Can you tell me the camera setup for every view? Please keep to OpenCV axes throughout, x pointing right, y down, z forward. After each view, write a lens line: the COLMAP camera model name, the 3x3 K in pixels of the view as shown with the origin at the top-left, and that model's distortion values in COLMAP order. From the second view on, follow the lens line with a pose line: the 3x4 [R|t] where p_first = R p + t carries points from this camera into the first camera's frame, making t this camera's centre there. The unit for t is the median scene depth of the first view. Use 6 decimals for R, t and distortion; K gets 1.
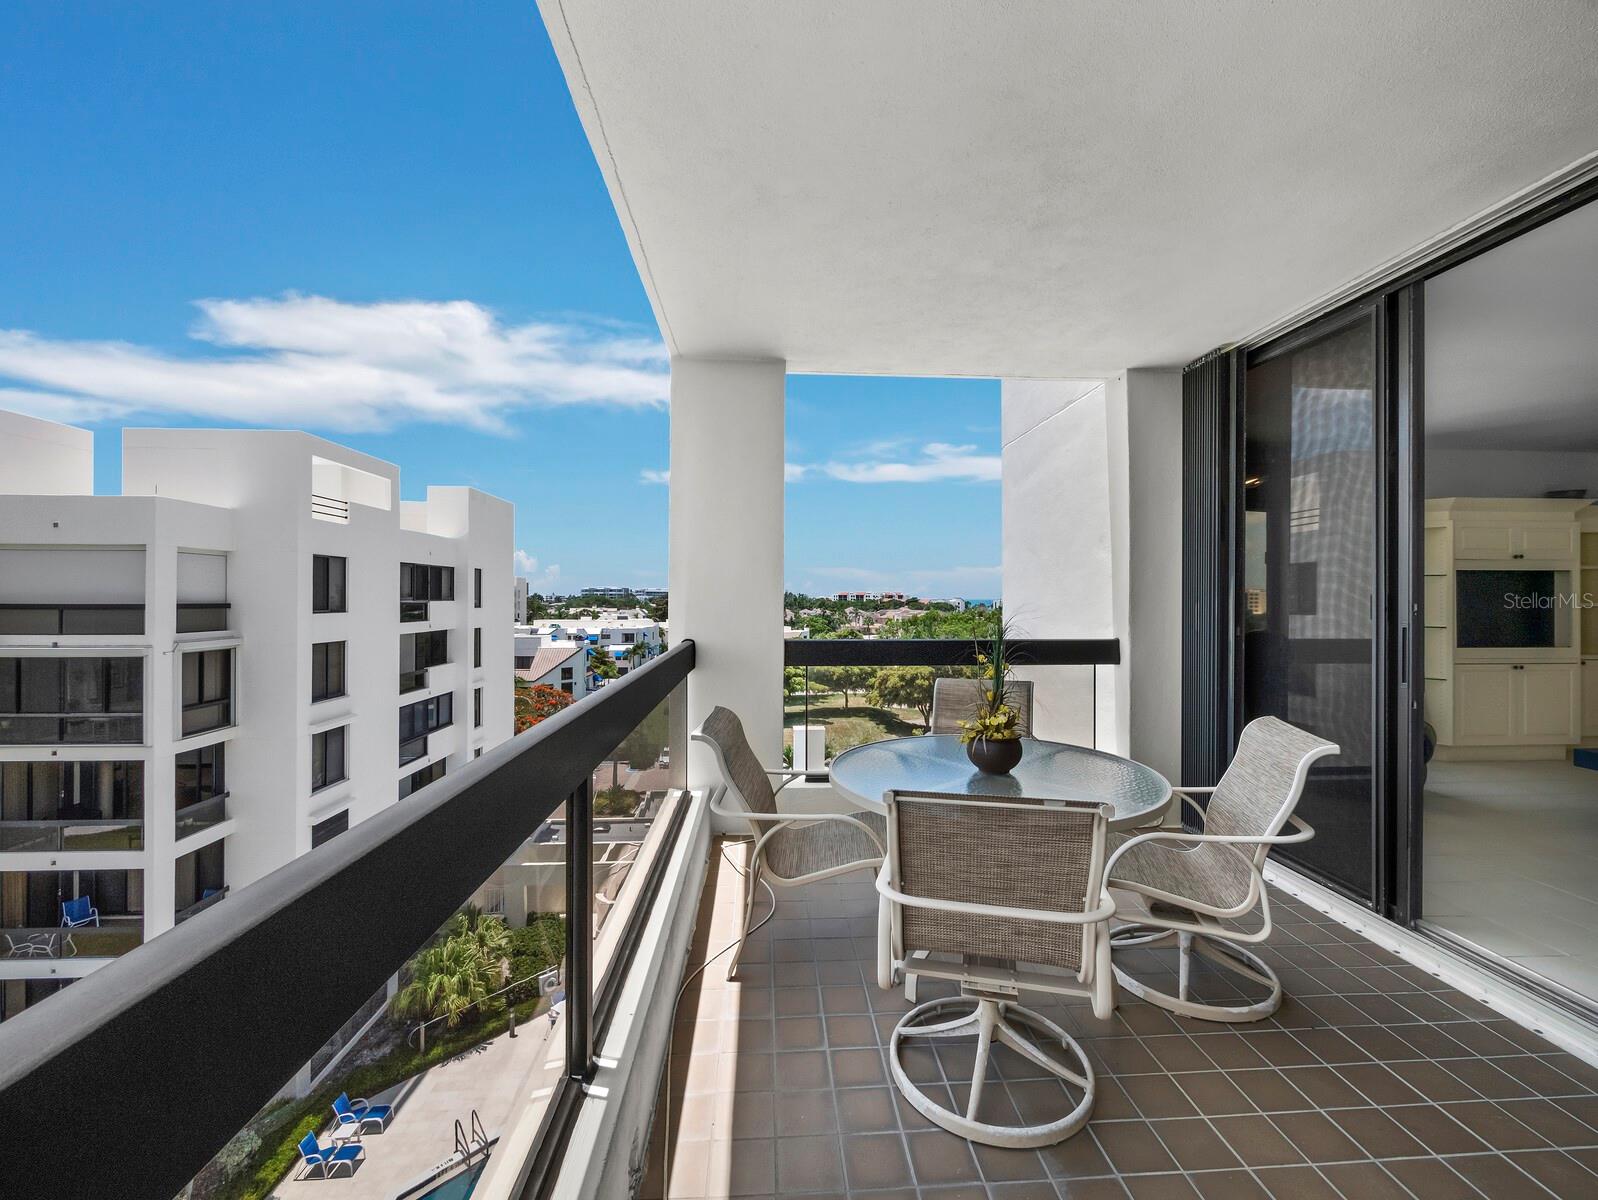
lens RADIAL K [[672.7, 0, 795.3], [0, 672.7, 593.7], [0, 0, 1]] dist [-0.000474, 0.001995]
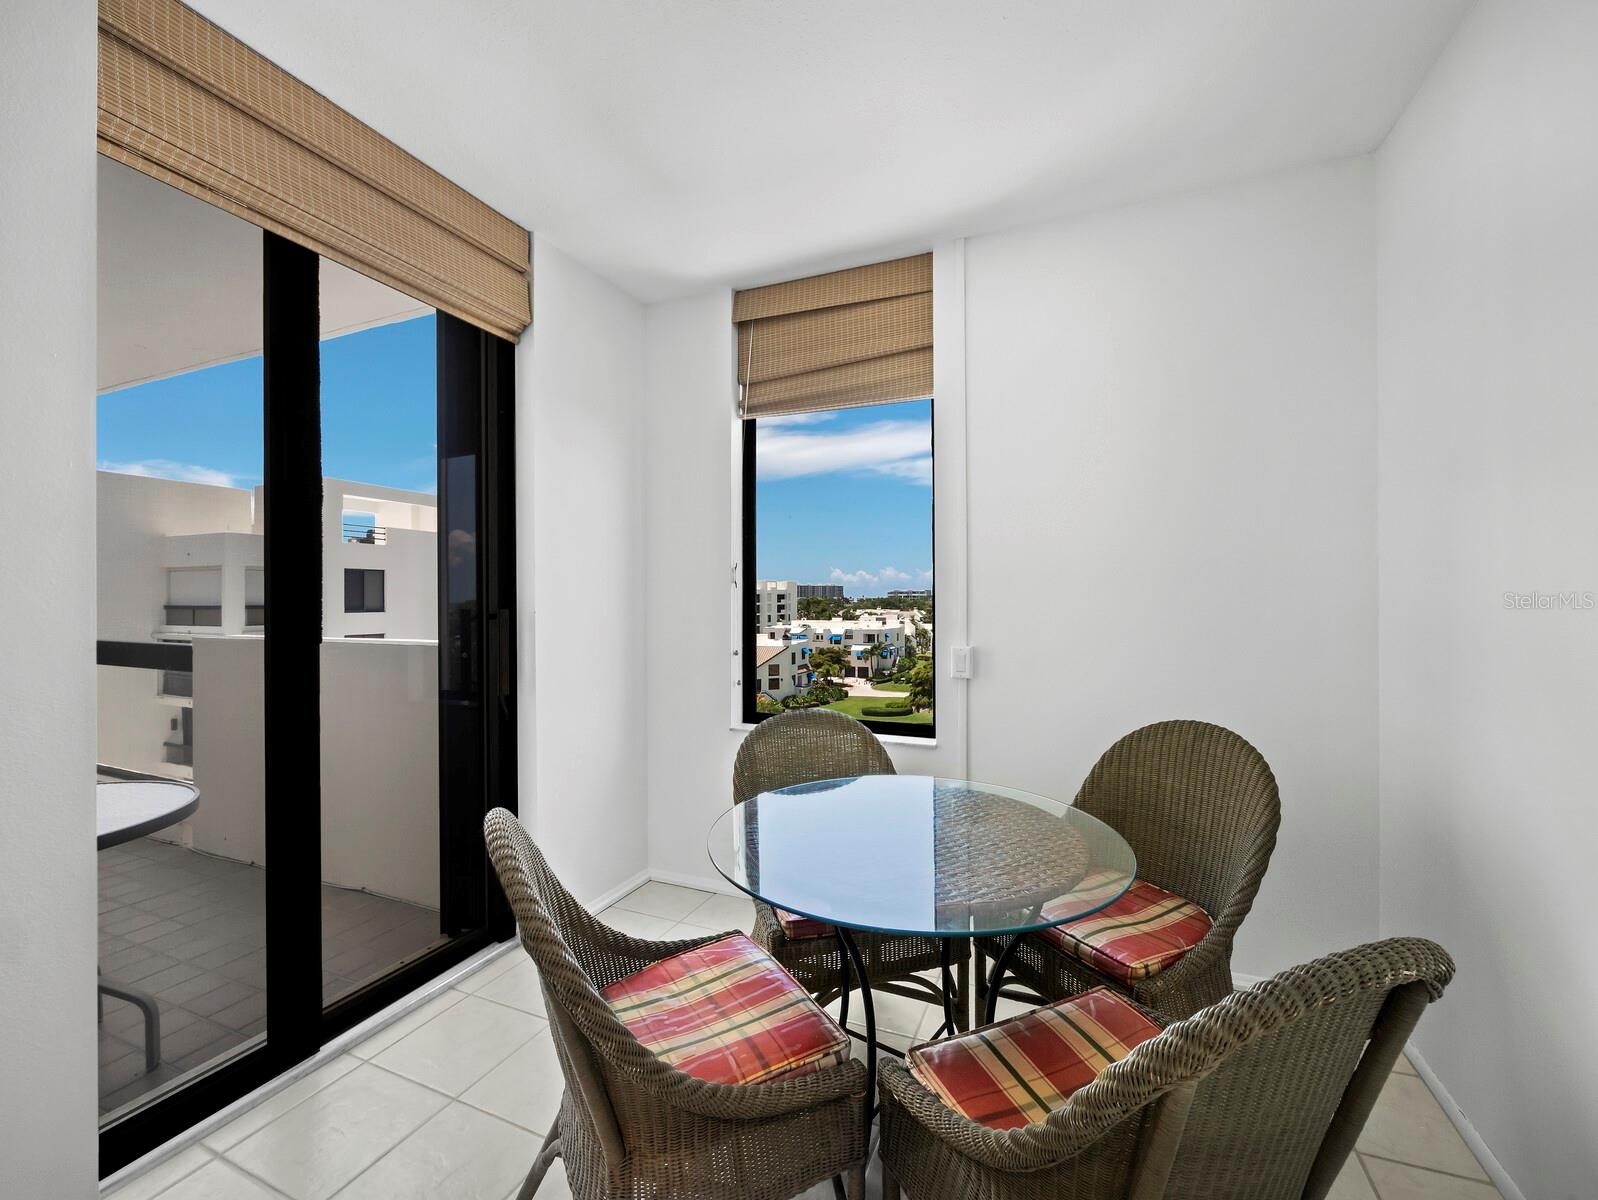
lens RADIAL K [[672.7, 0, 801.1], [0, 672.7, 597.0], [0, 0, 1]] dist [-0.000474, 0.001995]
pose [[0.892499, -0.006461, -0.451002, 0.187874], [0.007255, 0.999974, 0.000032, 0.001460], [0.450990, -0.003301, 0.892523, 0.057373]]
